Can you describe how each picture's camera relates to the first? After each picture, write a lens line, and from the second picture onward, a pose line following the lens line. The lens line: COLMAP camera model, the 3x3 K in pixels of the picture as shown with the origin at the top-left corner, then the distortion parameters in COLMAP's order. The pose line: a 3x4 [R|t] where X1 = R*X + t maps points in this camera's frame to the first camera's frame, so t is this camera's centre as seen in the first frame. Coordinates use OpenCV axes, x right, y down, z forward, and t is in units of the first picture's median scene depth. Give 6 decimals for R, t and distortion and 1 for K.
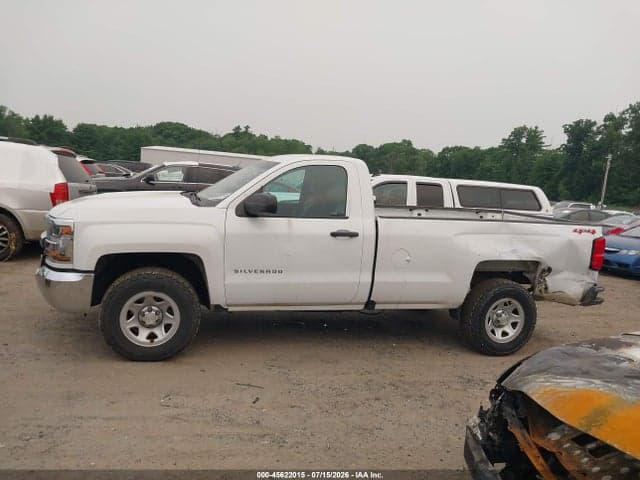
lens RADIAL K [[516.0, 0, 326.4], [0, 516.0, 235.3], [0, 0, 1]] dist [0.009704, 0.001716]
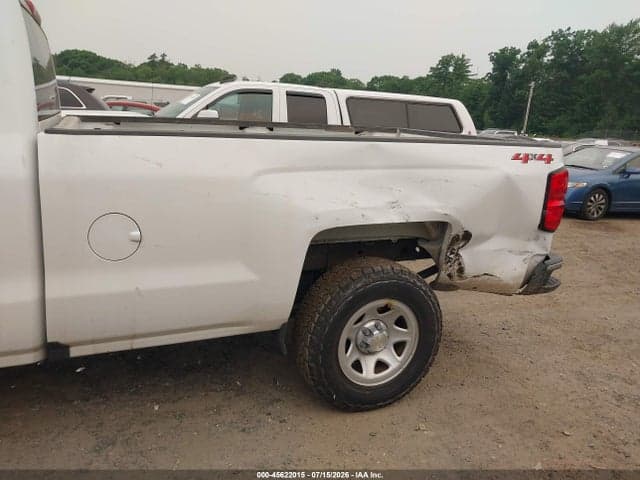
lens RADIAL K [[511.6, 0, 324.3], [0, 511.6, 237.2], [0, 0, 1]] dist [0.003699, 0.003527]
pose [[0.991961, -0.042740, 0.119108, 0.133204], [0.026799, 0.990840, 0.132358, -0.001503], [-0.123674, -0.128102, 0.984020, 0.299079]]
